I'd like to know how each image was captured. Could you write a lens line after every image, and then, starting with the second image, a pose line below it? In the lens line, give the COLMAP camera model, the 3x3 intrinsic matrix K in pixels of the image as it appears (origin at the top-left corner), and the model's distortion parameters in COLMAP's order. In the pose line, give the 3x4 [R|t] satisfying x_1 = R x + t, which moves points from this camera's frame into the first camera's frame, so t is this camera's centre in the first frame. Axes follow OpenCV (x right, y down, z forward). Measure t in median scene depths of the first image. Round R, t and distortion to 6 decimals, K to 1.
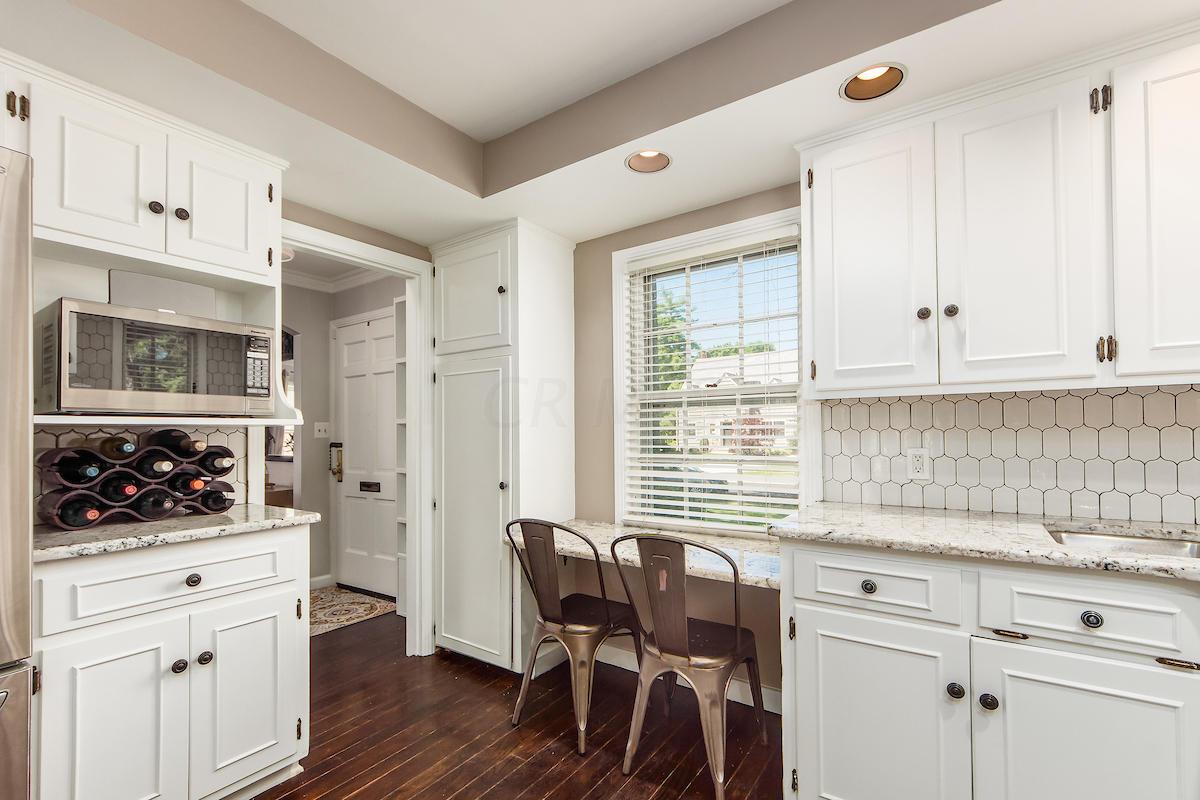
lens RADIAL K [[523.9, 0, 600.9], [0, 523.9, 420.3], [0, 0, 1]] dist [0.001738, 0.000007]
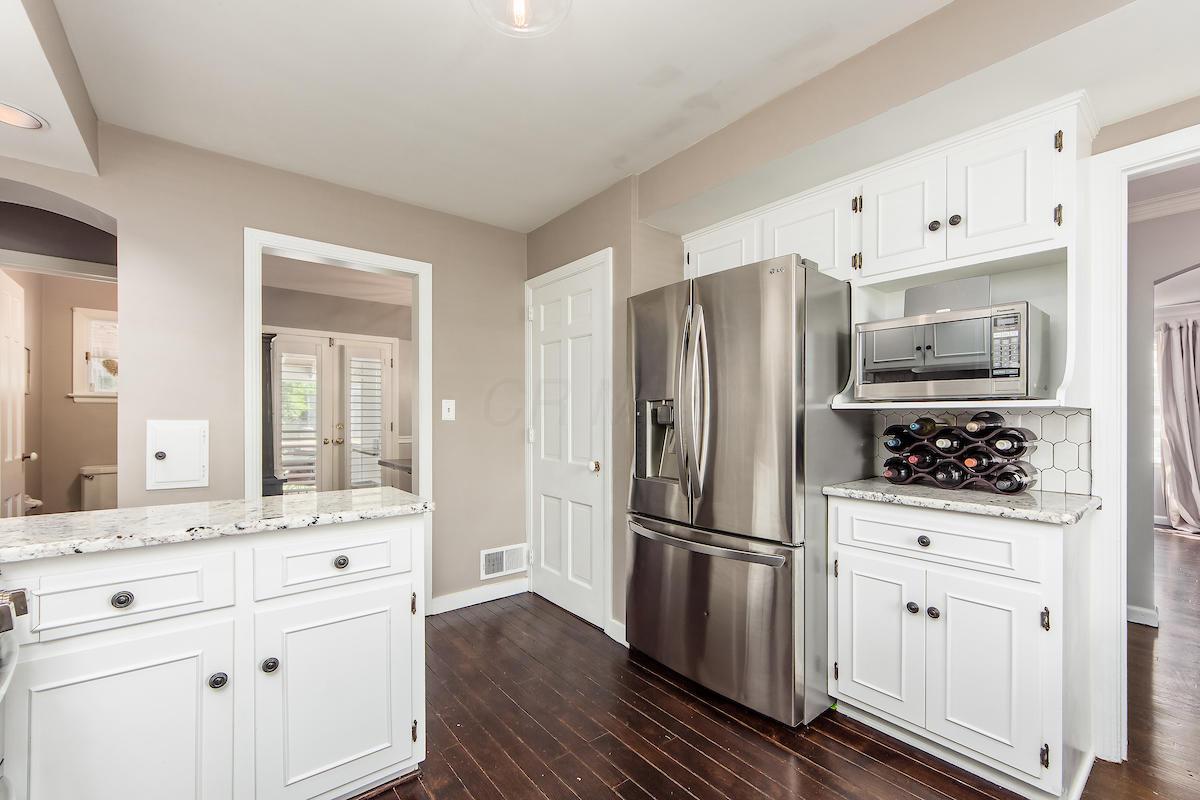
lens RADIAL K [[504.1, 0, 600.5], [0, 504.1, 412.9], [0, 0, 1]] dist [-0.001617, -0.000019]
pose [[-0.280591, 0.003992, -0.959819, 0.445967], [0.021812, 0.999760, -0.002218, 0.005199], [0.959580, -0.021558, -0.280611, 0.559332]]
